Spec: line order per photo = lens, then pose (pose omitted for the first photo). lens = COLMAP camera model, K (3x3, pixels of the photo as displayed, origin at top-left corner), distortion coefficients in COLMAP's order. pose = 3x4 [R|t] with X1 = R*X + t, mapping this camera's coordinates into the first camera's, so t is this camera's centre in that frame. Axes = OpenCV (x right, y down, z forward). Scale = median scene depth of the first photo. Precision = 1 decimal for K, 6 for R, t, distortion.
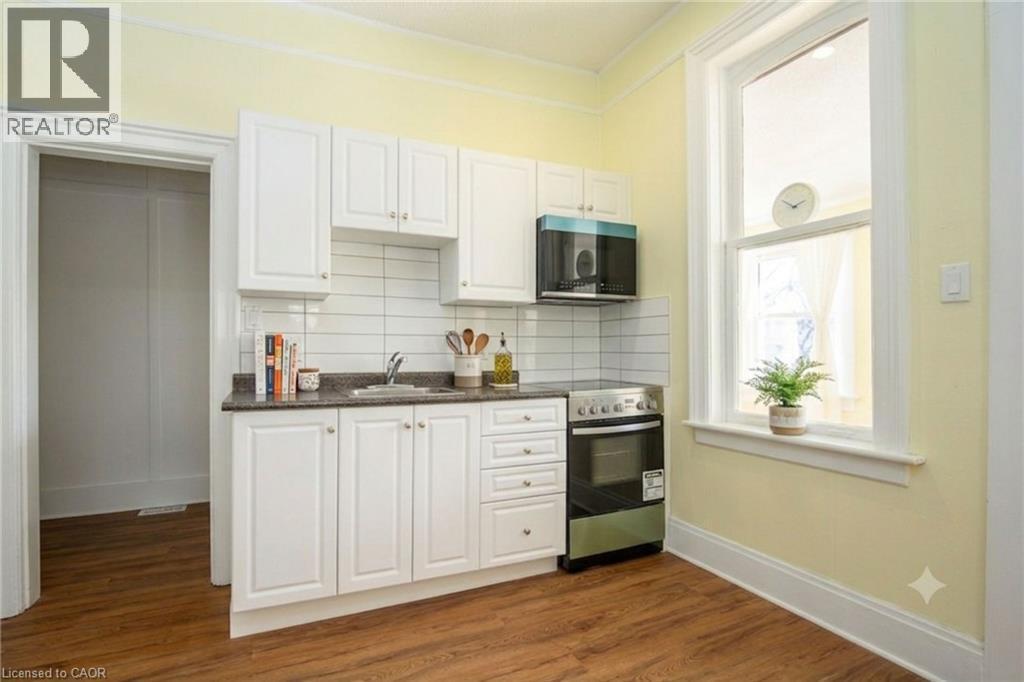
lens RADIAL K [[544.6, 0, 512.0], [0, 544.6, 341.0], [0, 0, 1]] dist [0.015201, -0.000515]
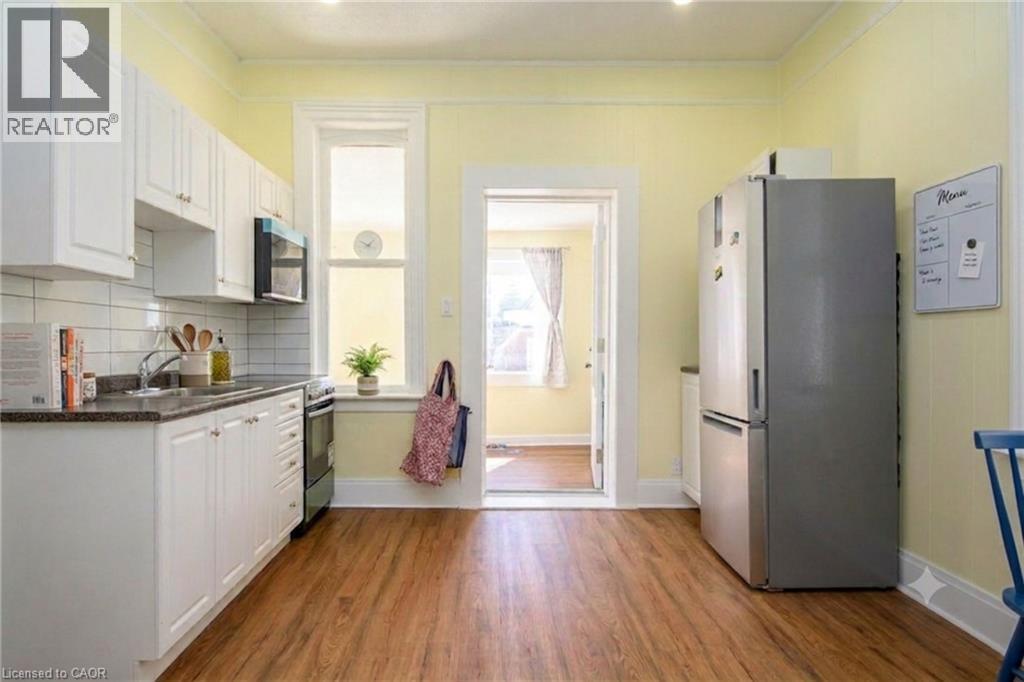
lens RADIAL K [[544.6, 0, 512.0], [0, 544.6, 341.0], [0, 0, 1]] dist [0.015201, -0.000515]
pose [[0.365736, 0.004729, 0.930707, -0.782207], [-0.020271, 0.999790, 0.002886, -0.007943], [-0.930498, -0.019922, 0.365755, 0.137842]]
